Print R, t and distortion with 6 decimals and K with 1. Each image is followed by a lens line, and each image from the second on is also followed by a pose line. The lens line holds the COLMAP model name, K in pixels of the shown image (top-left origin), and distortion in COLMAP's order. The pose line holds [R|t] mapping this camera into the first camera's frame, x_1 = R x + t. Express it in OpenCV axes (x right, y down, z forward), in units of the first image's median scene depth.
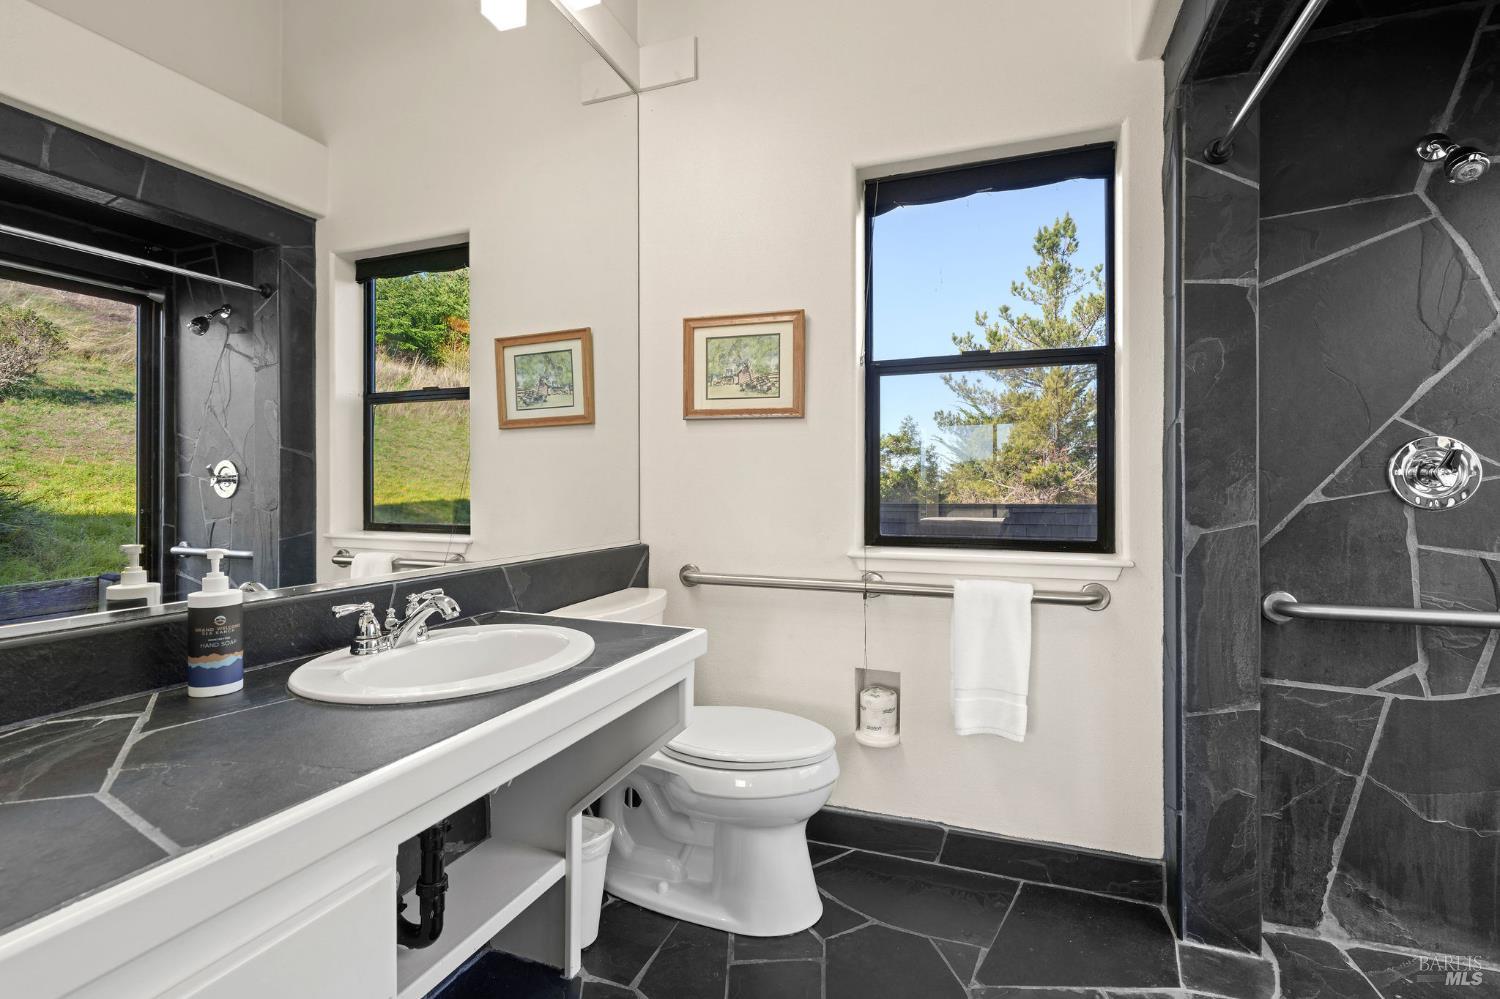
lens RADIAL K [[694.1, 0, 752.1], [0, 694.1, 495.6], [0, 0, 1]] dist [-0.009748, 0.001027]
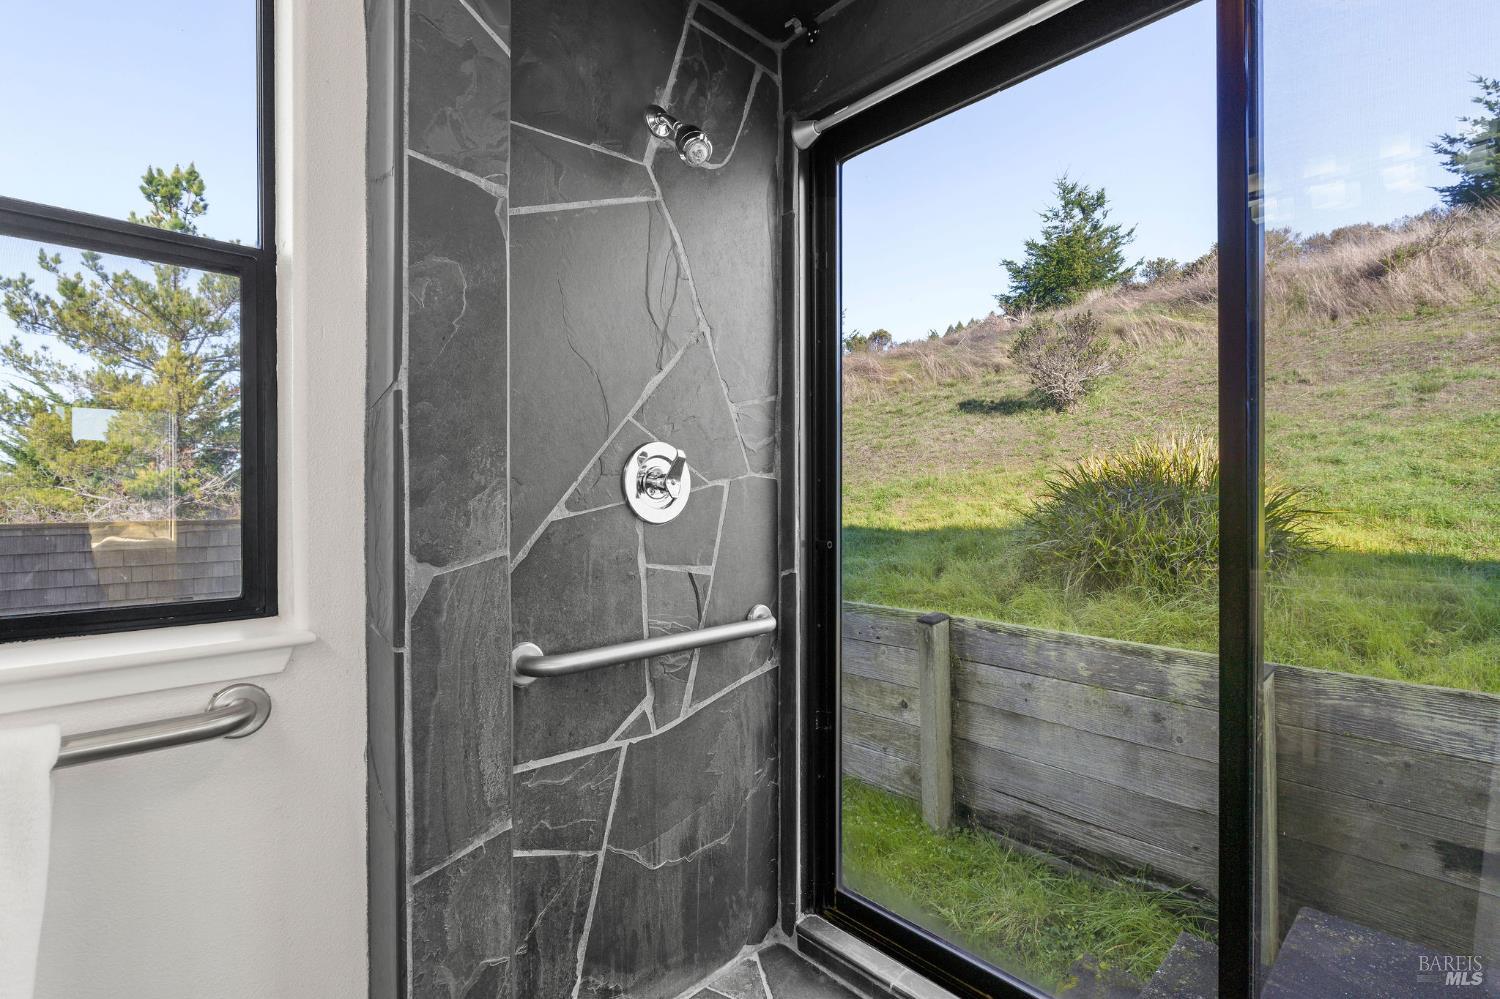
lens RADIAL K [[689.5, 0, 745.0], [0, 689.5, 494.7], [0, 0, 1]] dist [-0.003143, 0.001006]
pose [[0.451521, 0.002807, 0.892256, 0.227820], [0.011838, 0.999888, -0.009136, -0.007640], [-0.892182, 0.014687, 0.451438, 0.473686]]
